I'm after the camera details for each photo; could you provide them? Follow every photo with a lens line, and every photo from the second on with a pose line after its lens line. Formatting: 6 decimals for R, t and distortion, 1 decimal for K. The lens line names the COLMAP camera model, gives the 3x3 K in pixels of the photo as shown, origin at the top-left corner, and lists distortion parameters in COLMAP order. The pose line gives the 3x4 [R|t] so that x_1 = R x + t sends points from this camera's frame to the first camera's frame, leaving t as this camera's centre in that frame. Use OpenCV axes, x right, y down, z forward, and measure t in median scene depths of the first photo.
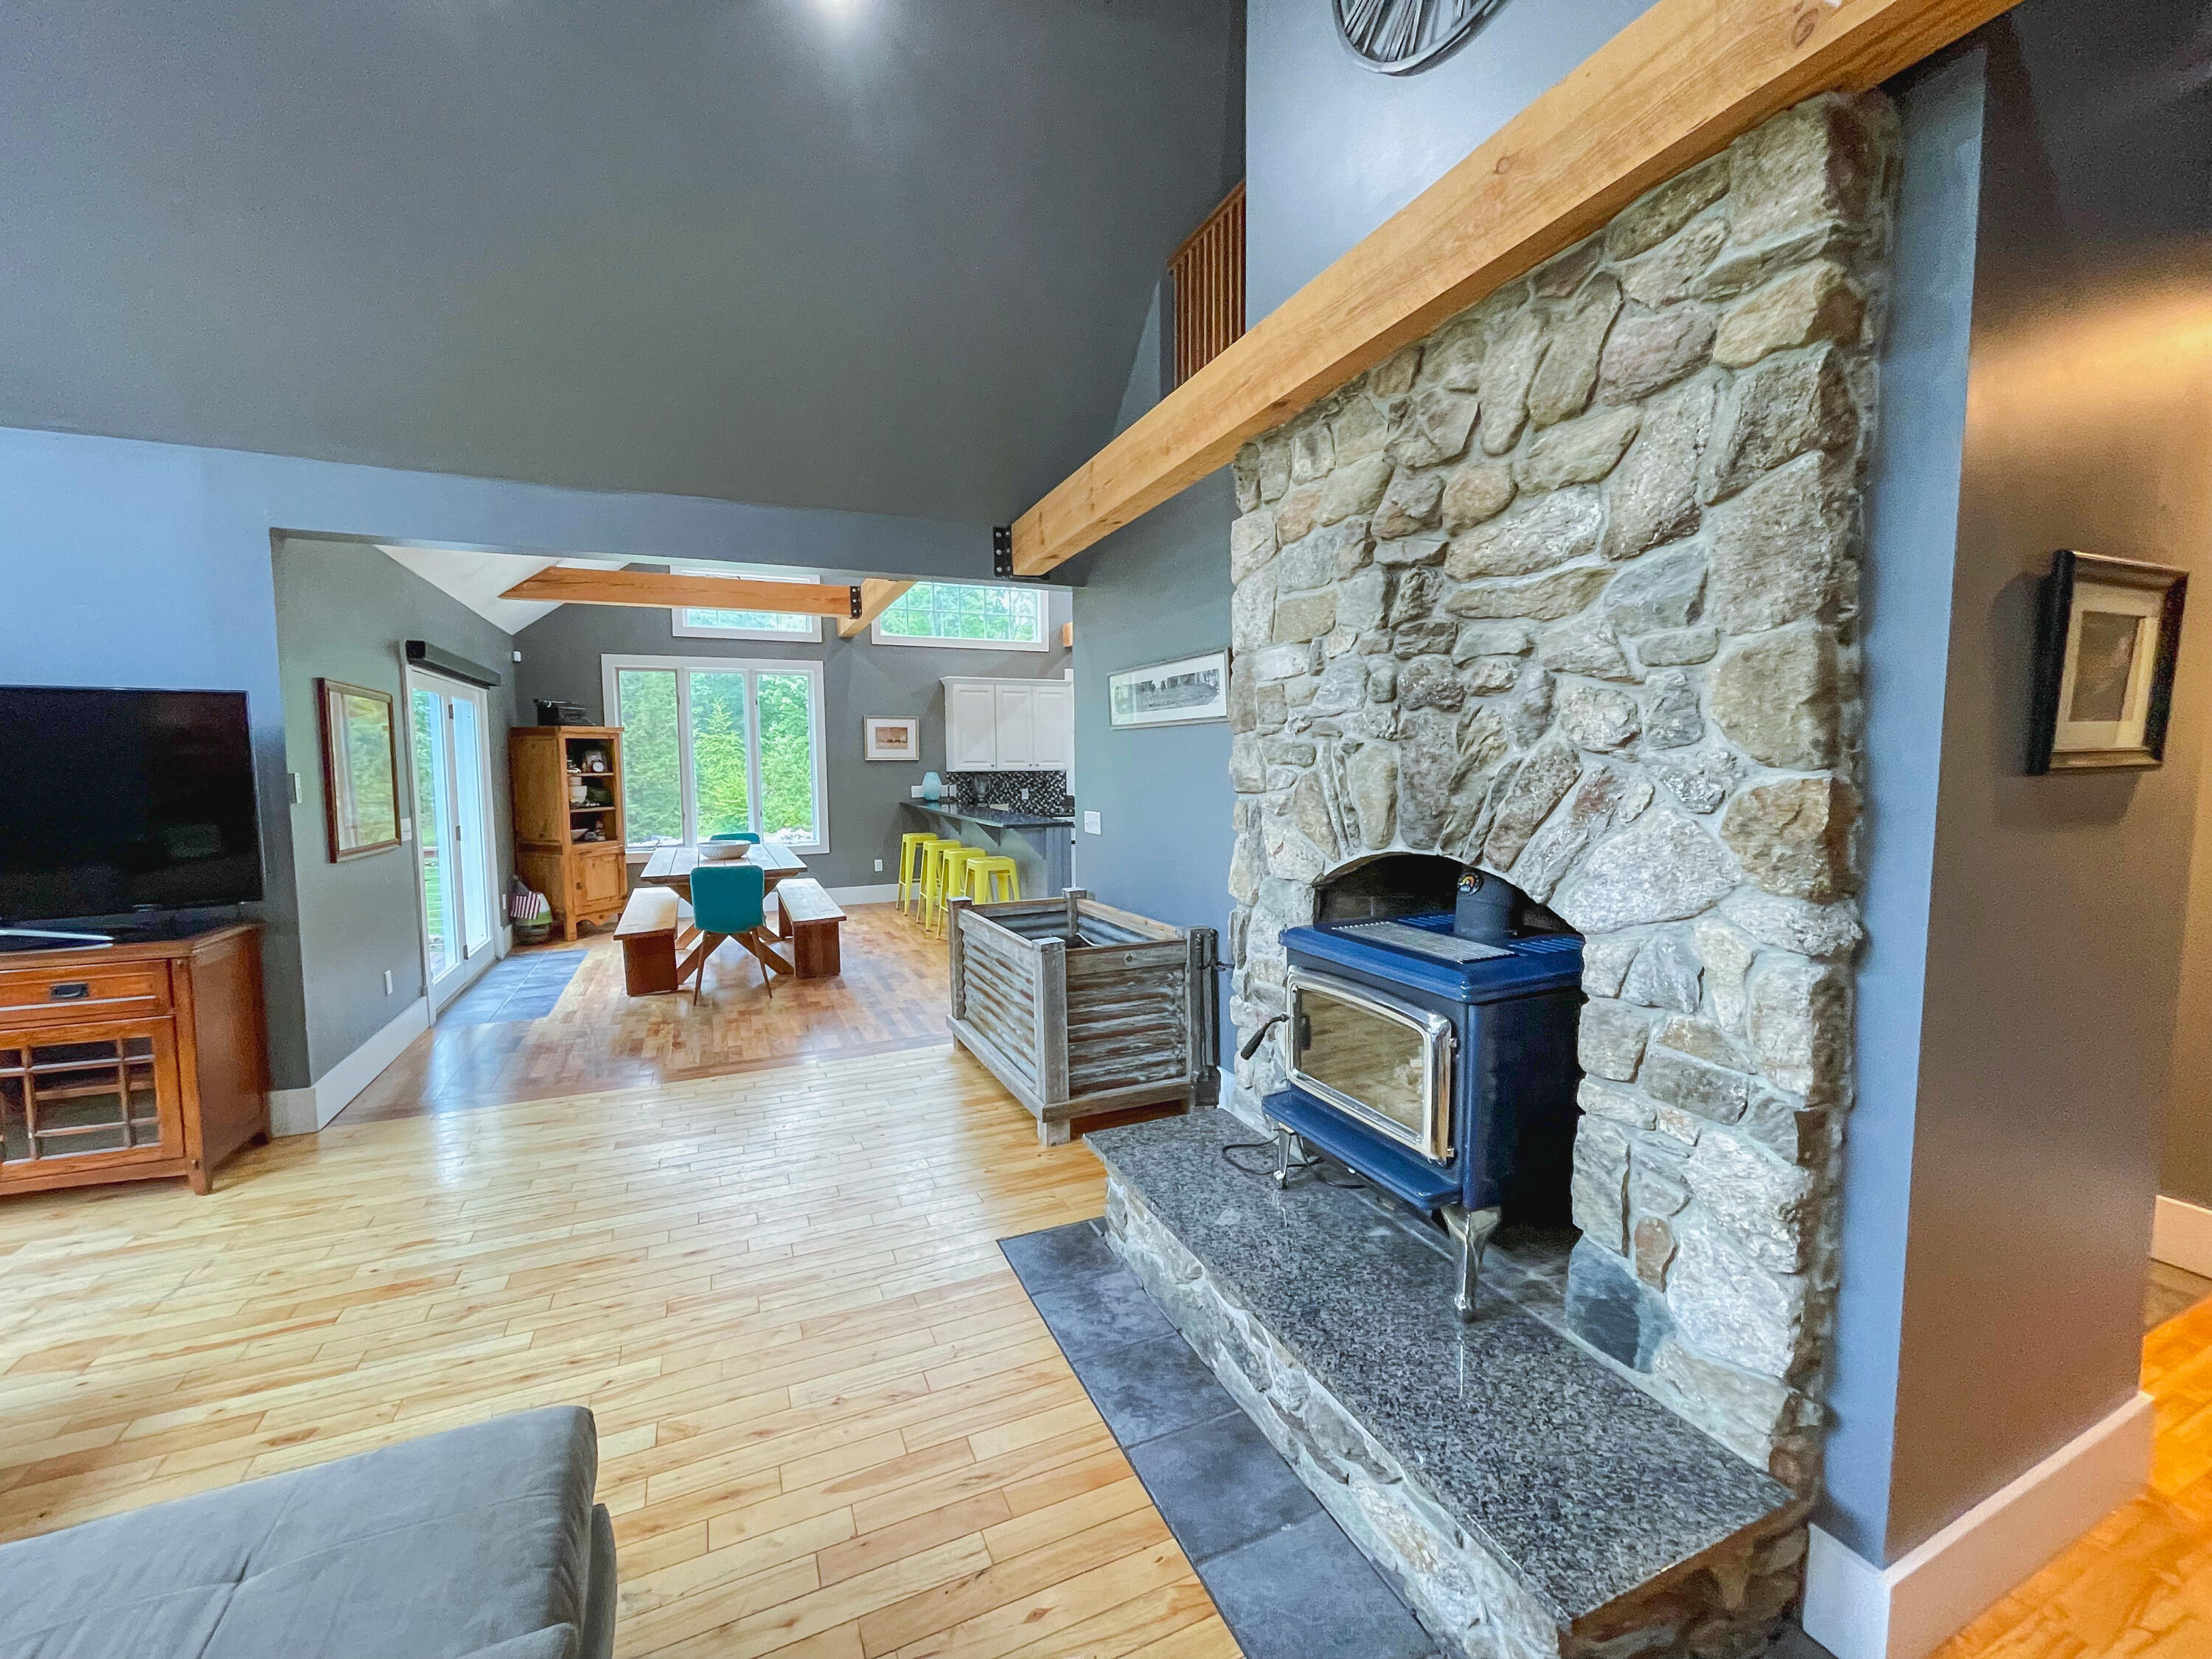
lens RADIAL K [[892.1, 0, 1101.0], [0, 892.1, 829.6], [0, 0, 1]] dist [0.001476, -0.001422]
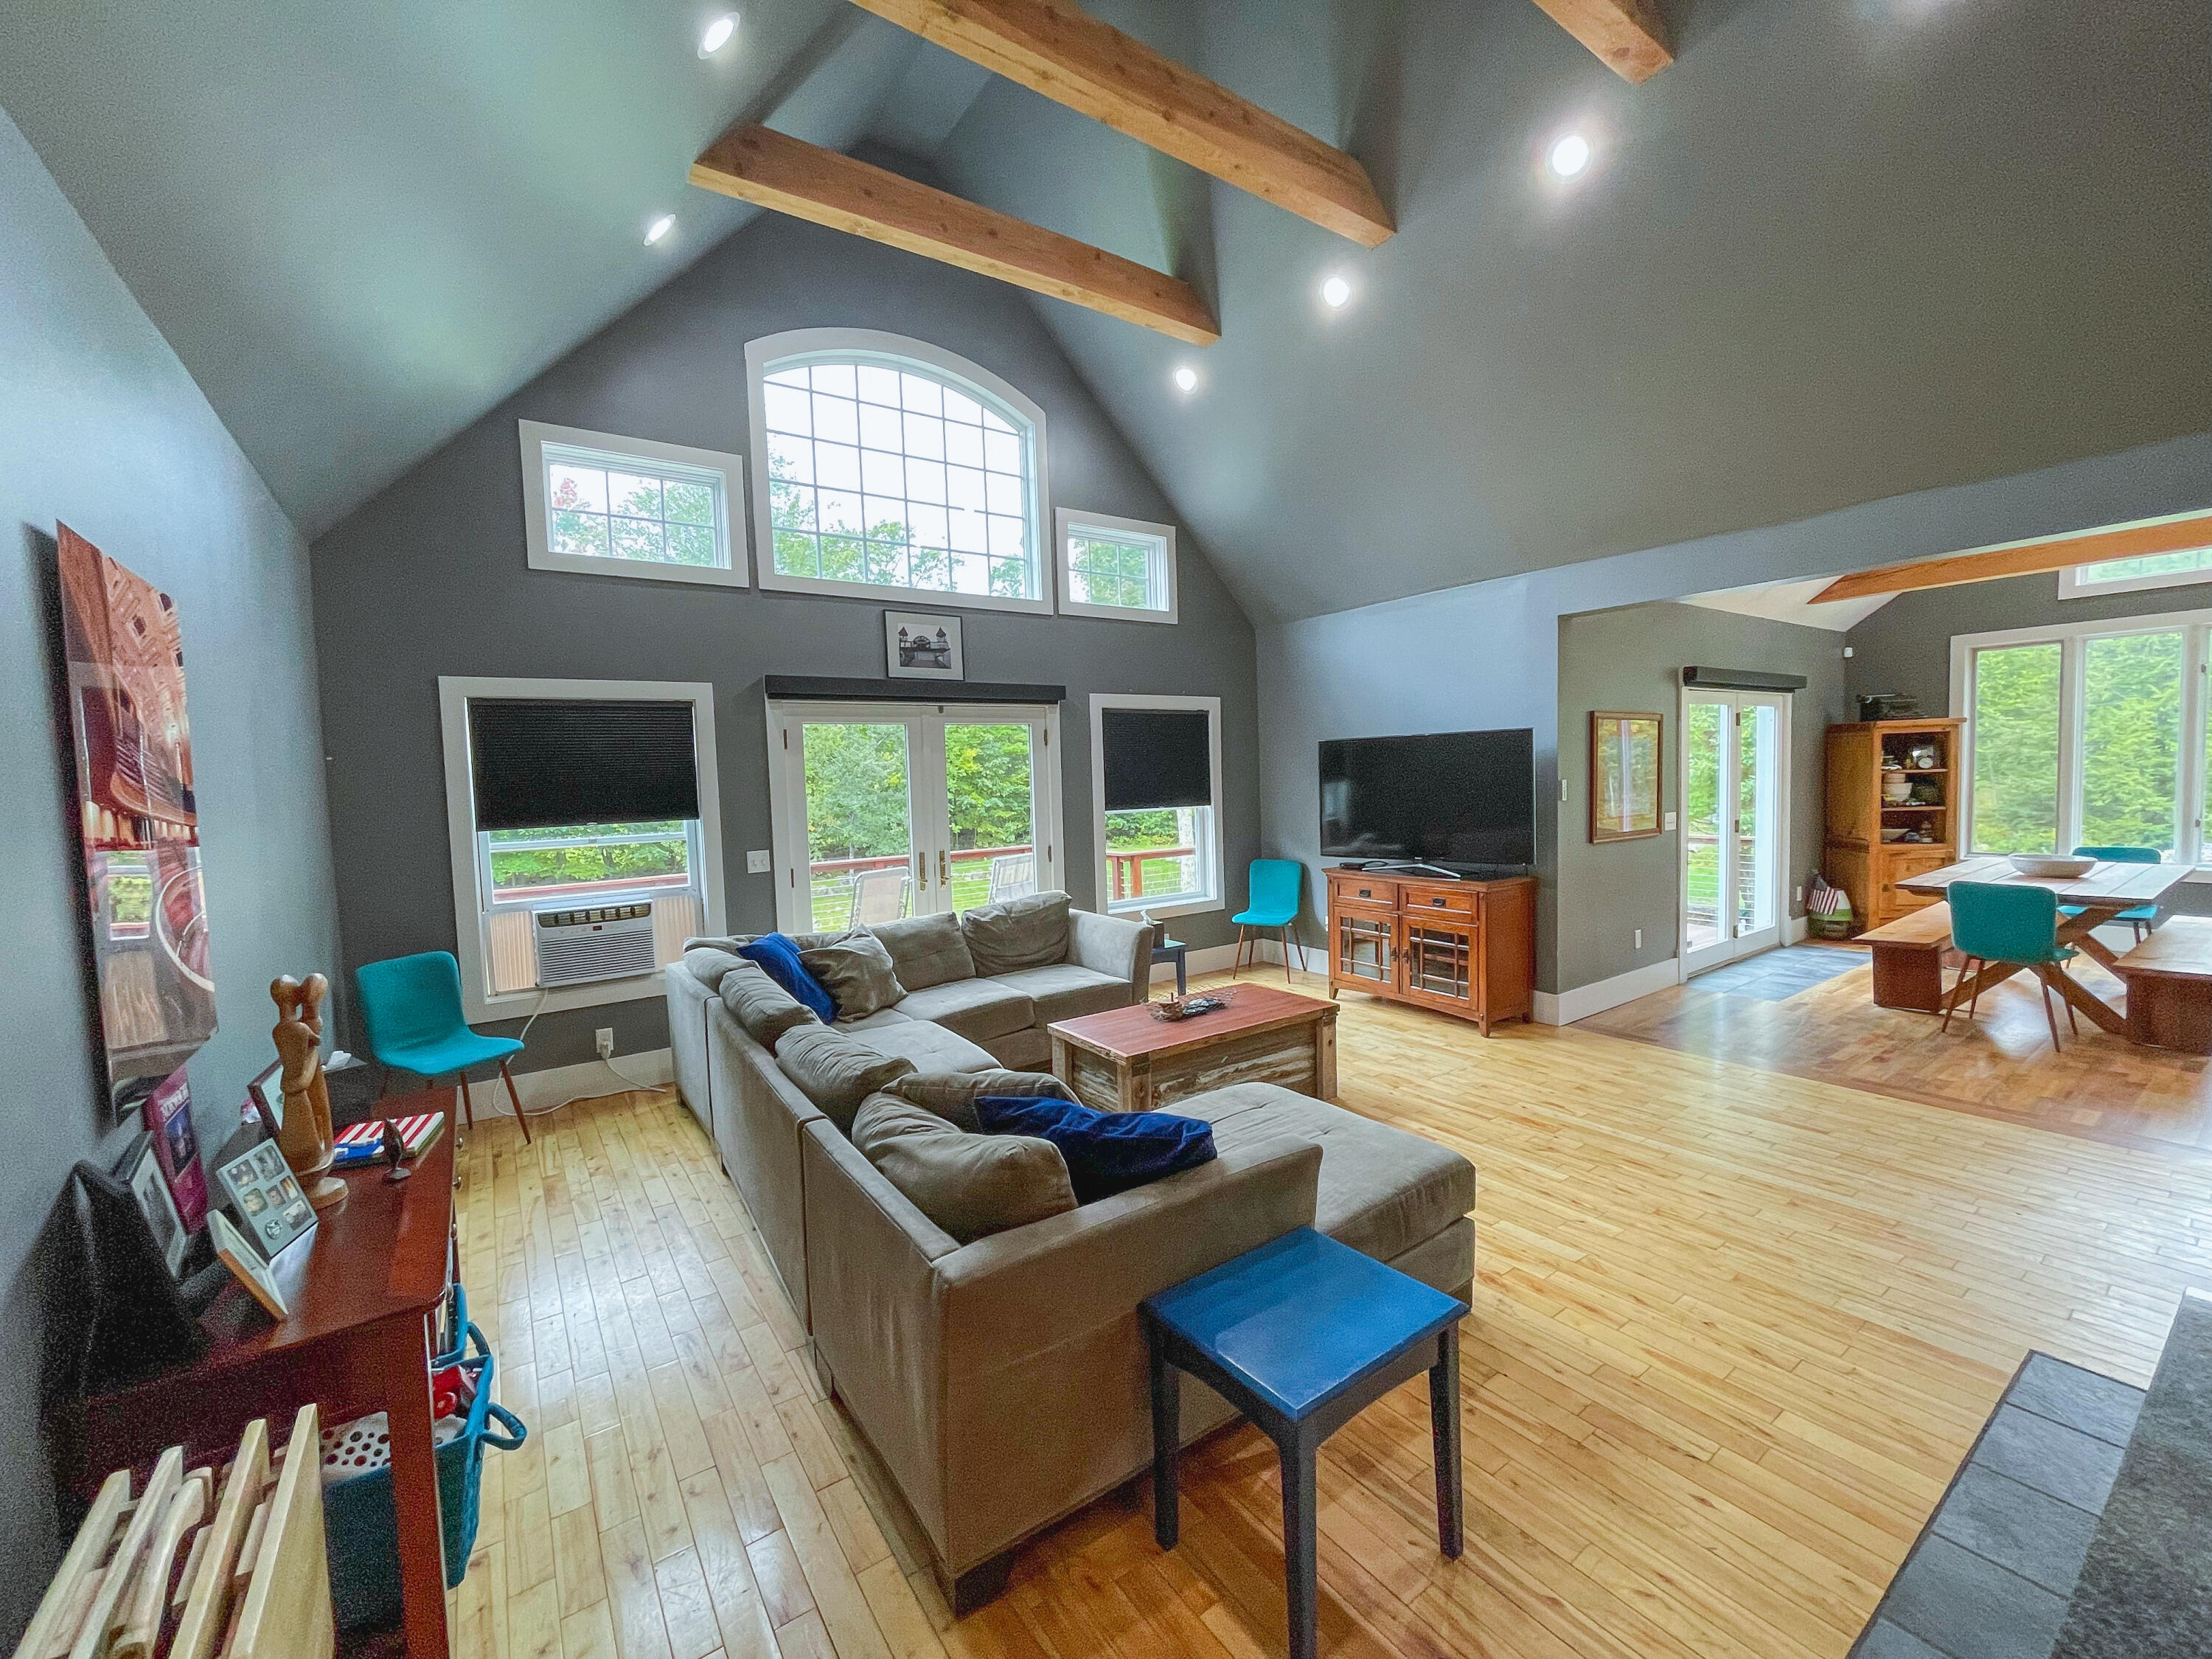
lens RADIAL K [[892.1, 0, 1088.7], [0, 892.1, 826.8], [0, 0, 1]] dist [0.001476, -0.001422]
pose [[0.184449, 0.060800, -0.980960, 0.203955], [-0.046183, 0.997518, 0.053142, -0.014762], [0.981756, 0.035502, 0.186799, -0.018657]]
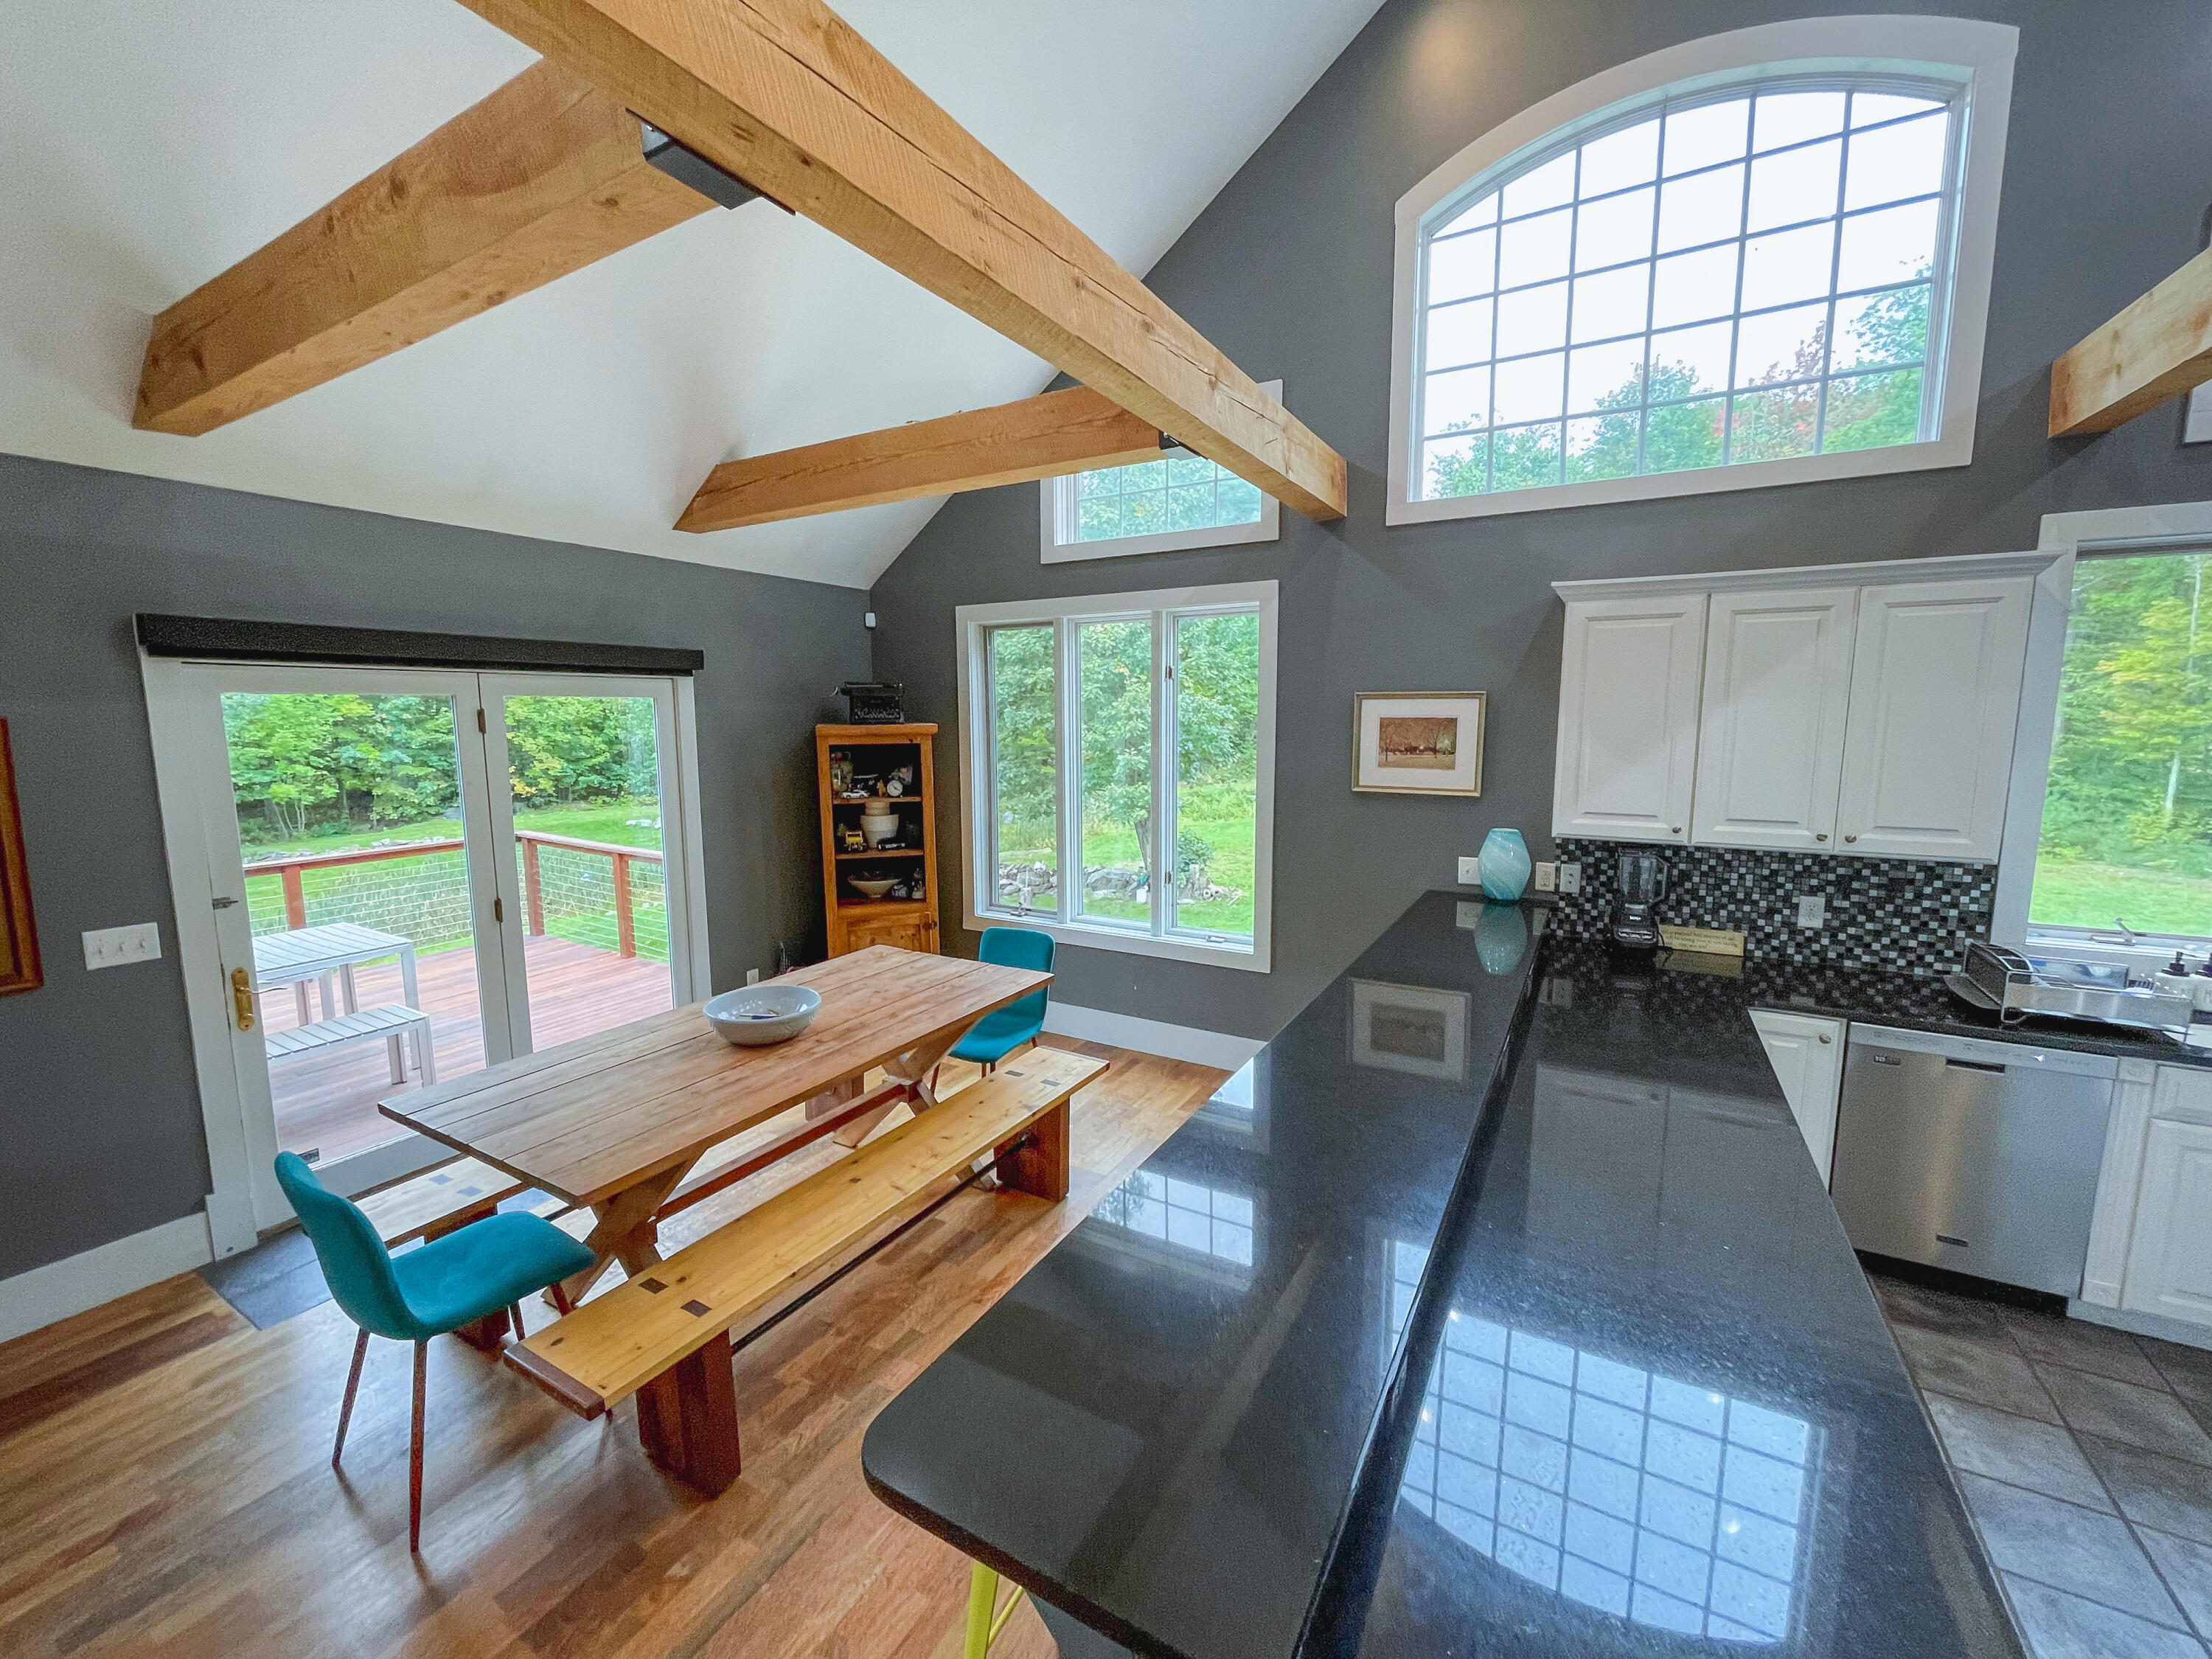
lens RADIAL K [[892.1, 0, 1095.8], [0, 892.1, 829.6], [0, 0, 1]] dist [0.001476, -0.001422]
pose [[0.585292, 0.110934, -0.803198, 0.035106], [-0.065237, 0.993828, 0.089725, -0.118636], [0.808194, -0.000117, 0.588917, 0.821188]]
